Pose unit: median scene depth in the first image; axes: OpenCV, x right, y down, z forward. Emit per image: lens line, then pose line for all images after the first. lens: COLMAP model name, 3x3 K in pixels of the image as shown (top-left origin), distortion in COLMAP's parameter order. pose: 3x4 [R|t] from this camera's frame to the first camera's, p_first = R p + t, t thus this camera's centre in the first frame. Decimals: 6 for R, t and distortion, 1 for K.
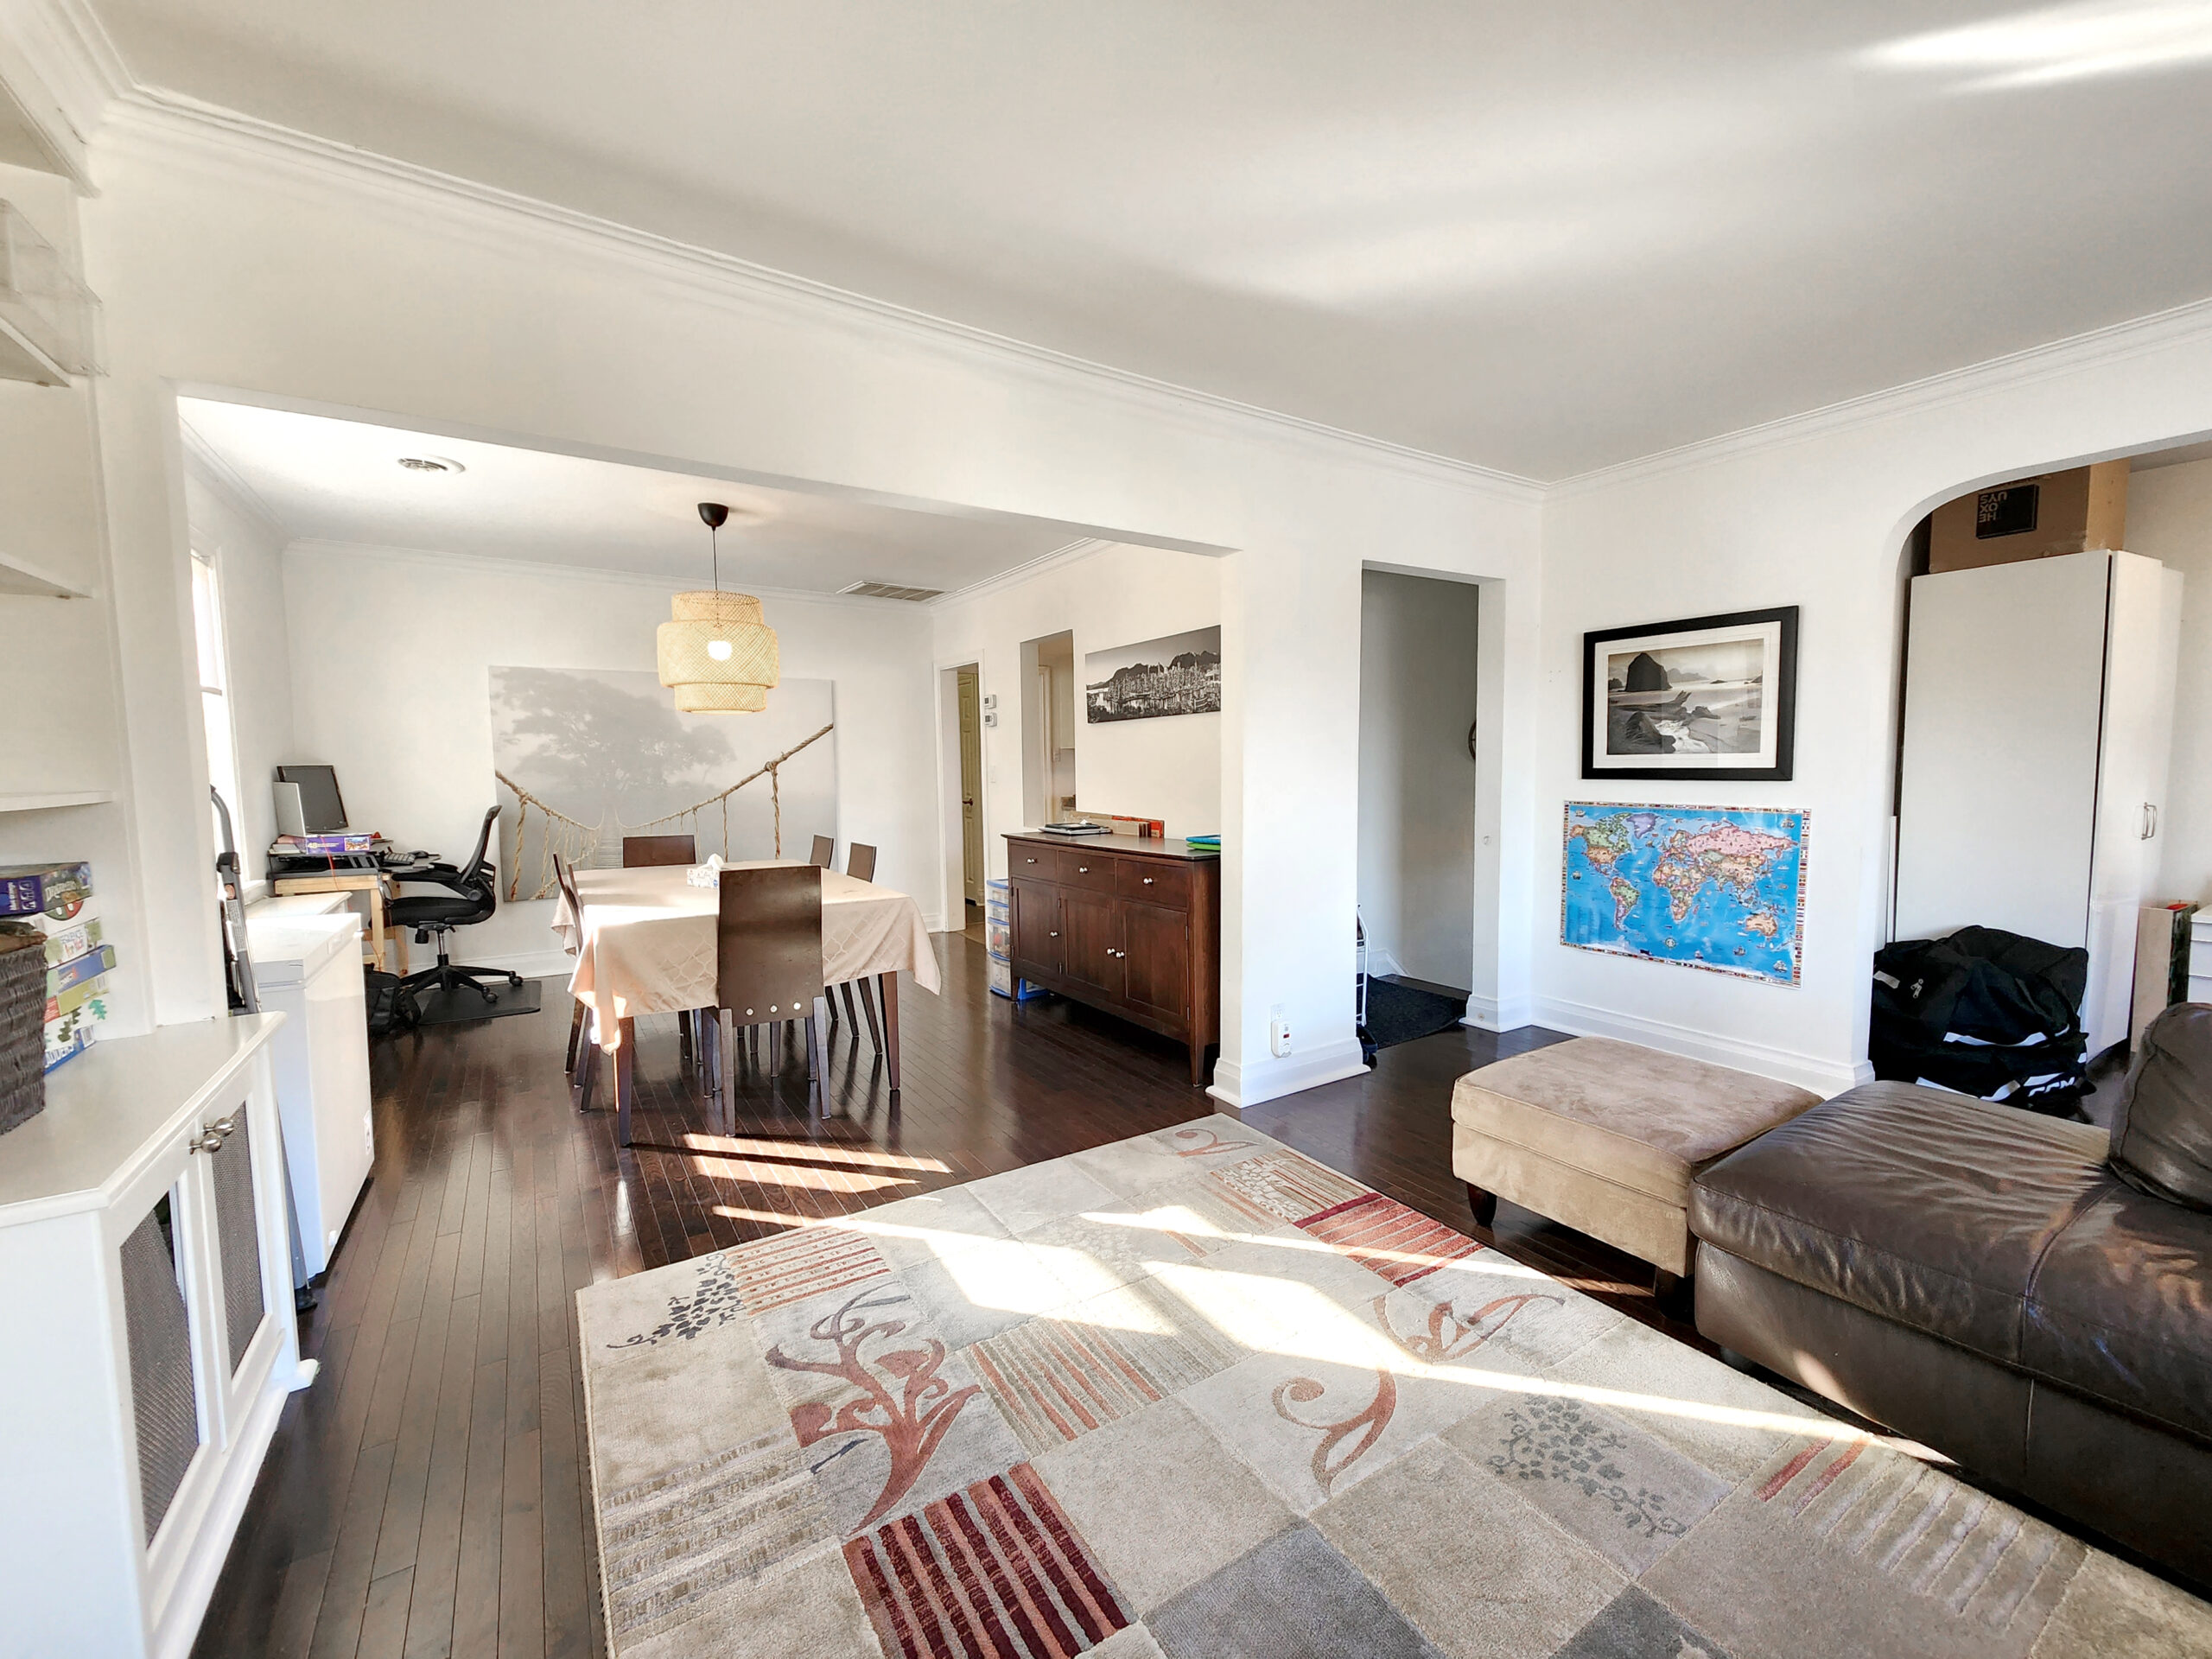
lens RADIAL K [[902.3, 0, 1109.8], [0, 902.3, 836.1], [0, 0, 1]] dist [0.000184, -0.000188]
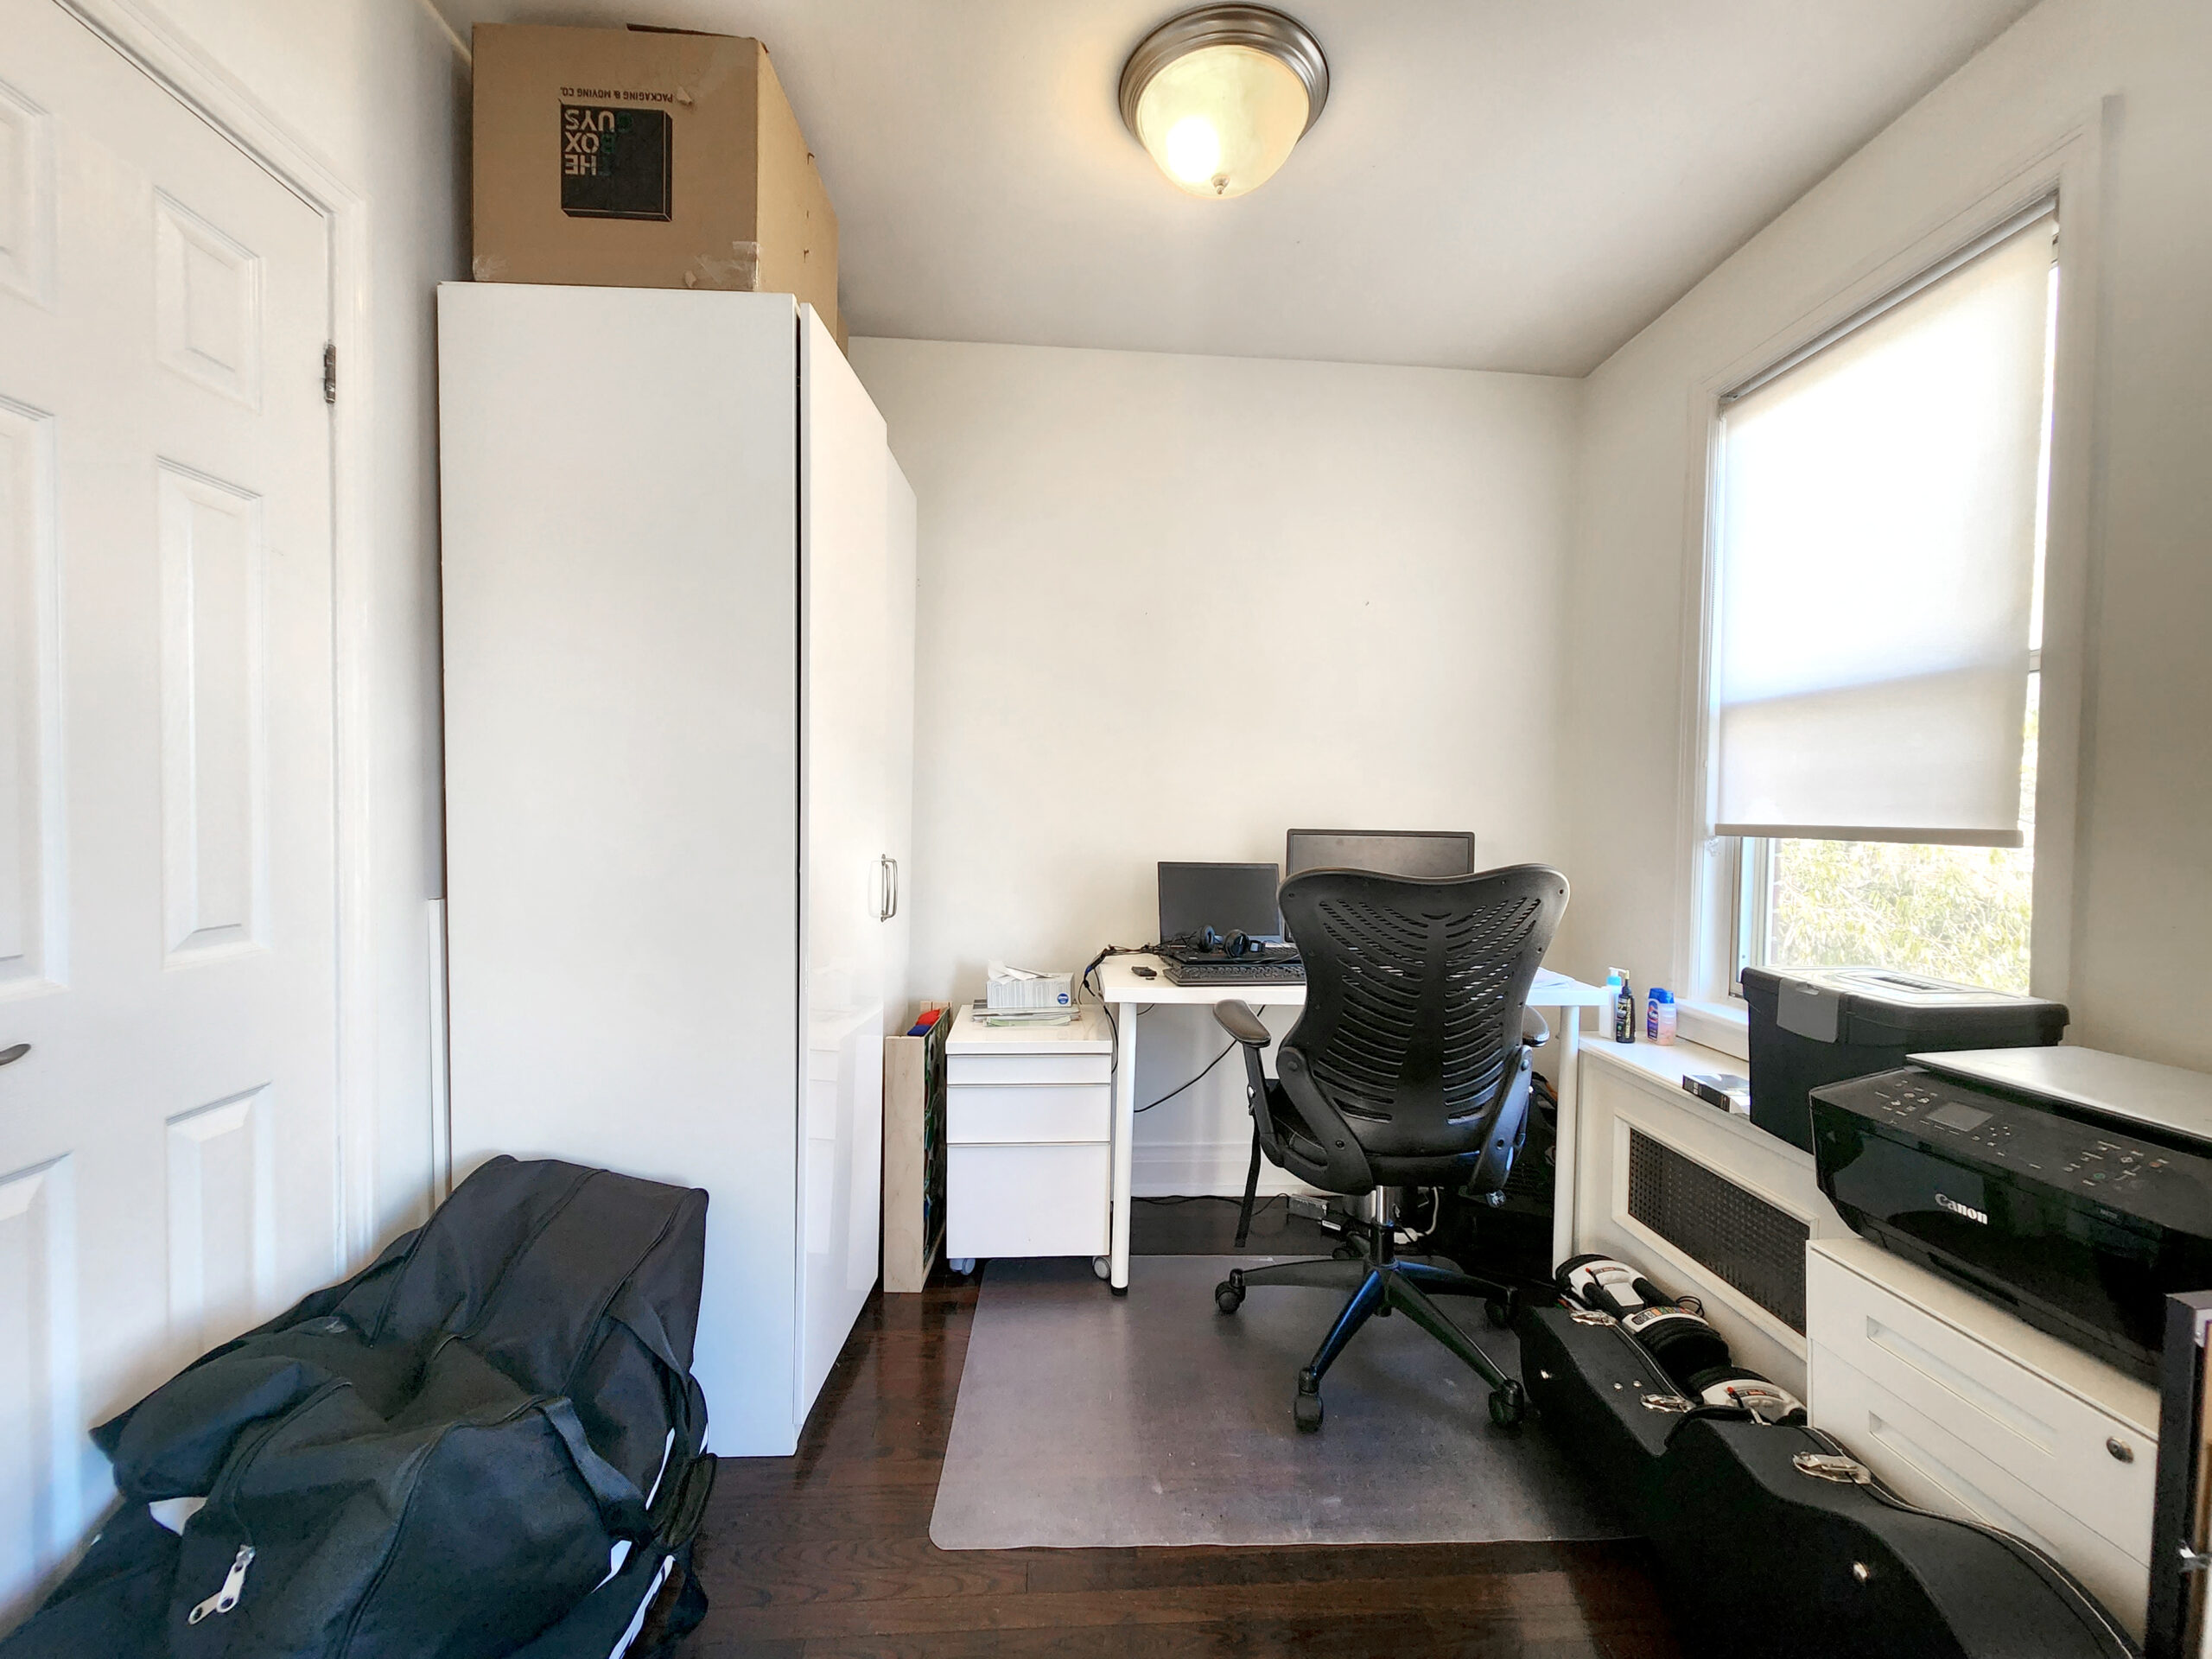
lens RADIAL K [[902.3, 0, 1128.1], [0, 902.3, 839.2], [0, 0, 1]] dist [0.000184, -0.000188]
pose [[0.473864, -0.000487, 0.880598, 0.766905], [0.045910, 0.998654, -0.024153, -0.027565], [-0.879401, 0.051874, 0.473248, 0.634859]]
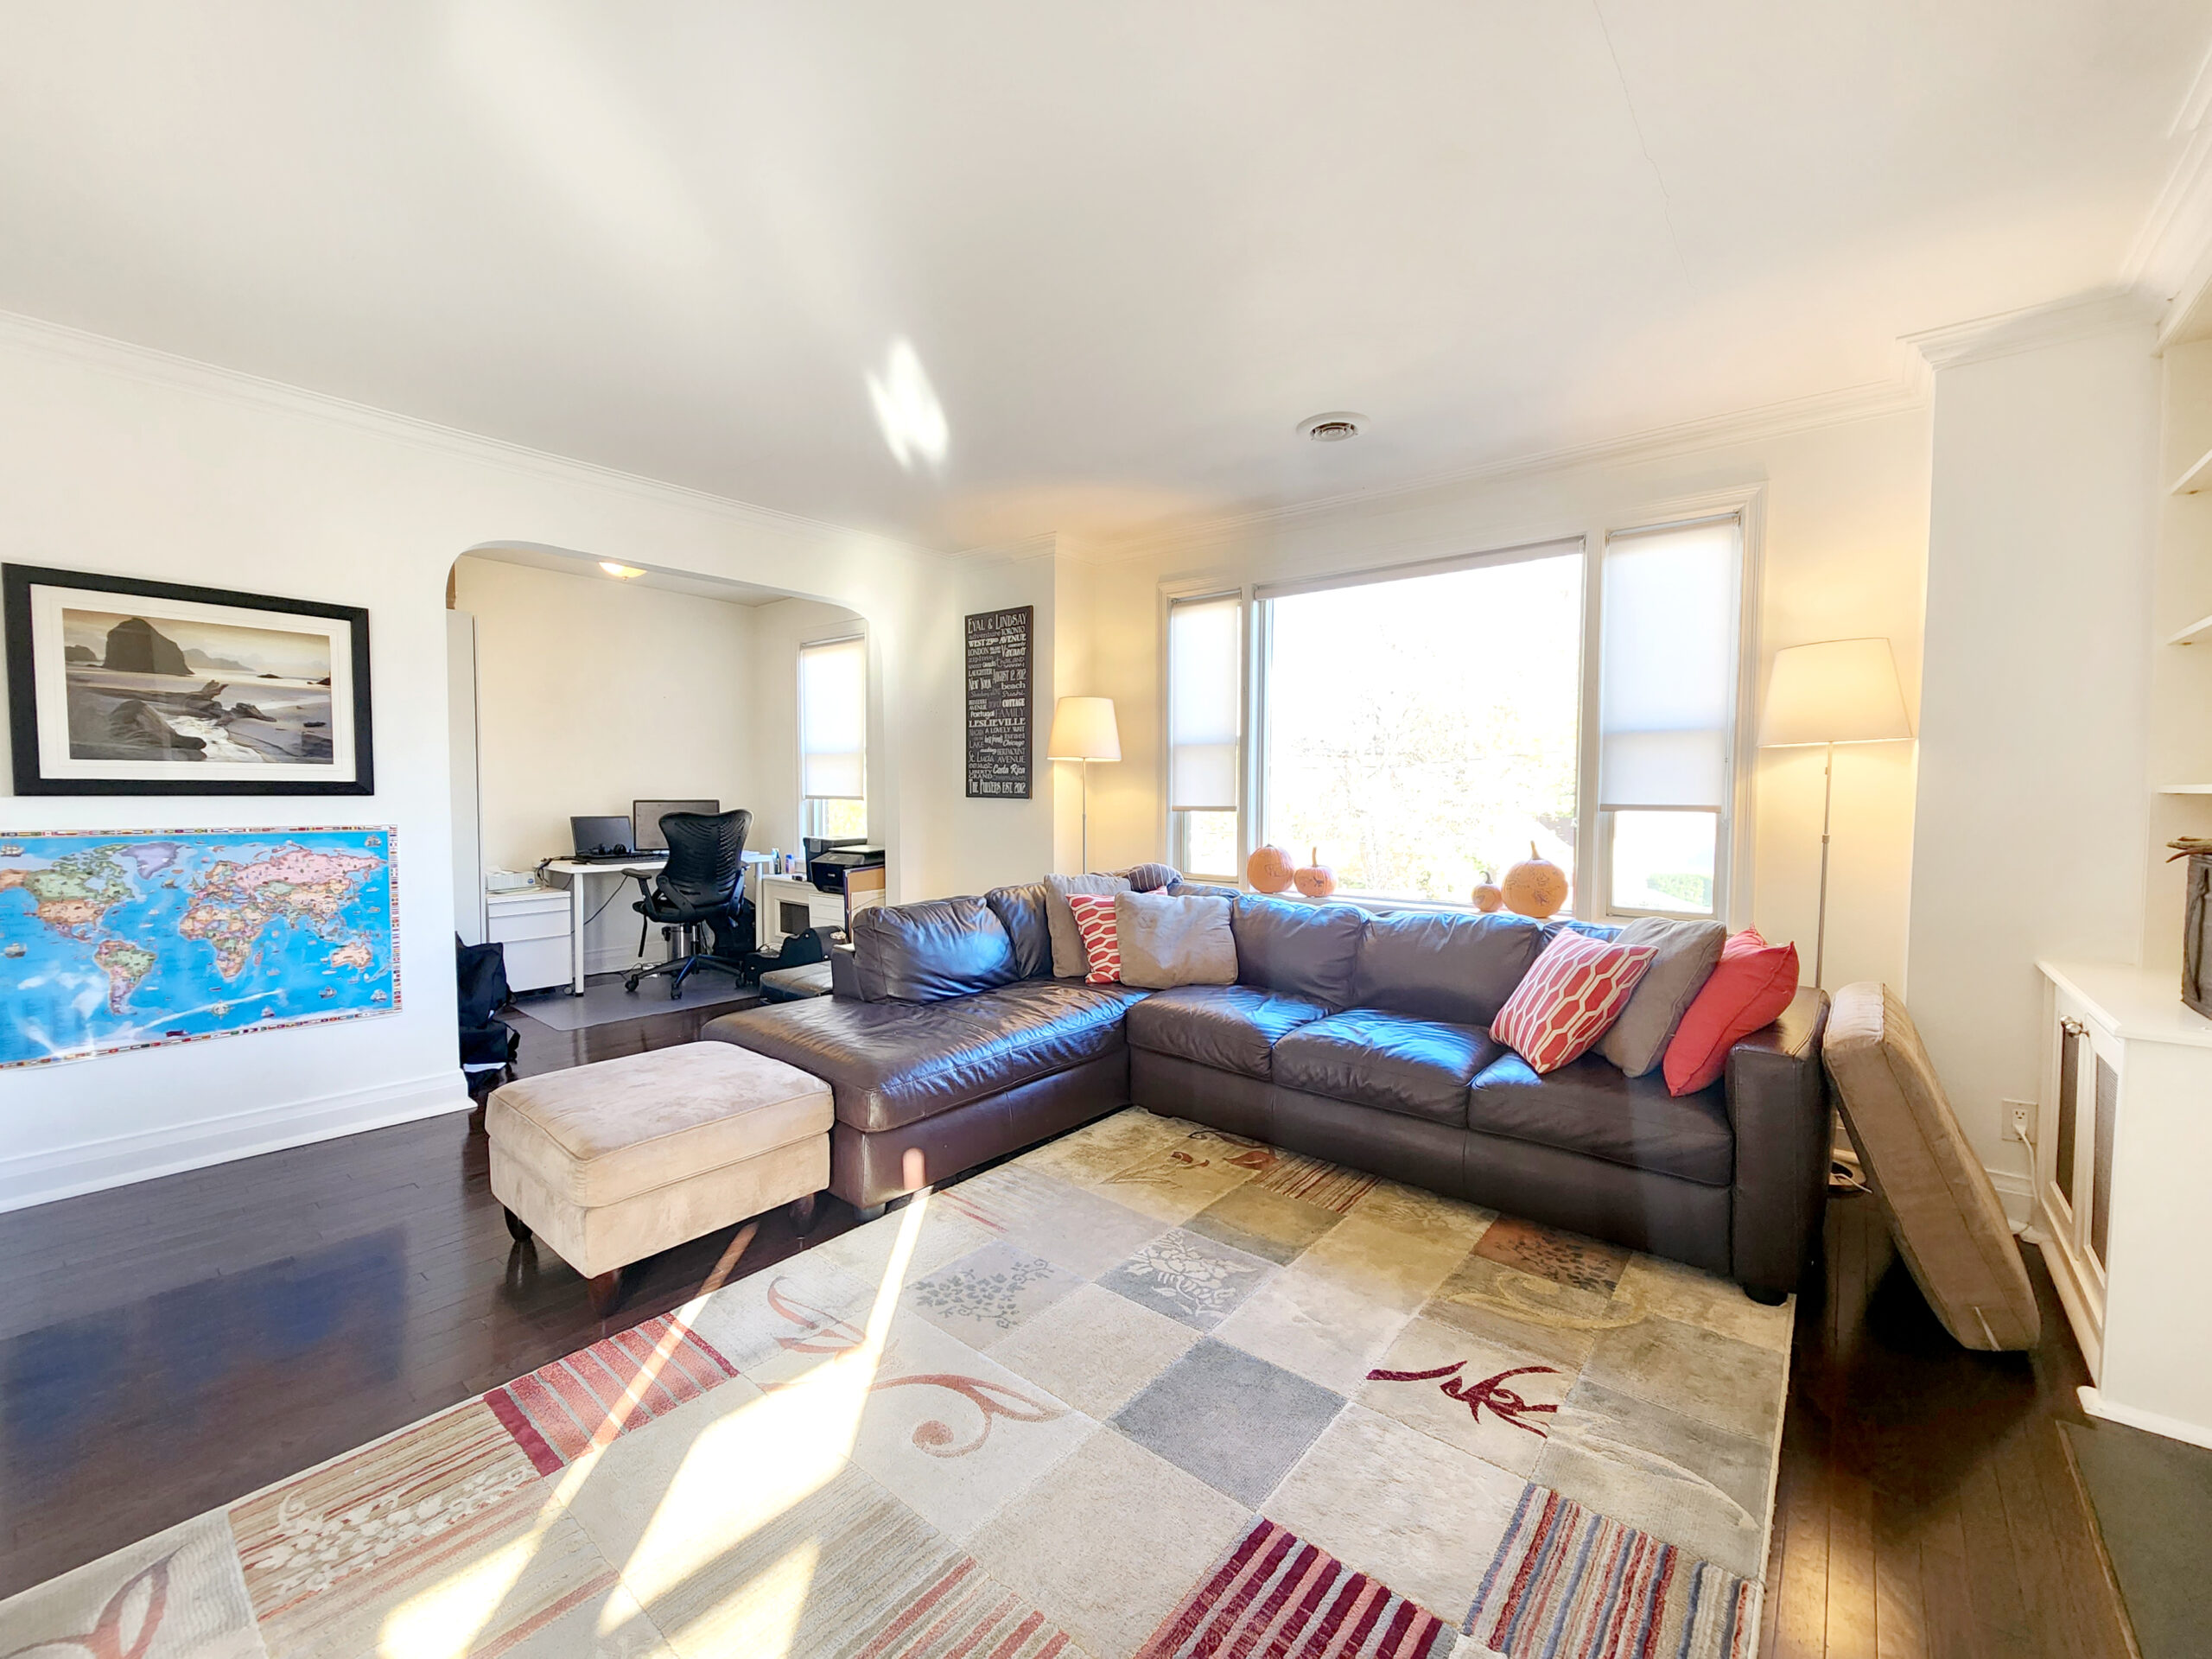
lens RADIAL K [[902.3, 0, 1117.7], [0, 902.3, 830.2], [0, 0, 1]] dist [0.000184, -0.000188]
pose [[-0.315259, -0.029948, 0.948533, -0.363942], [0.077215, 0.995379, 0.057091, -0.018988], [-0.945859, 0.091240, -0.311490, 0.550561]]
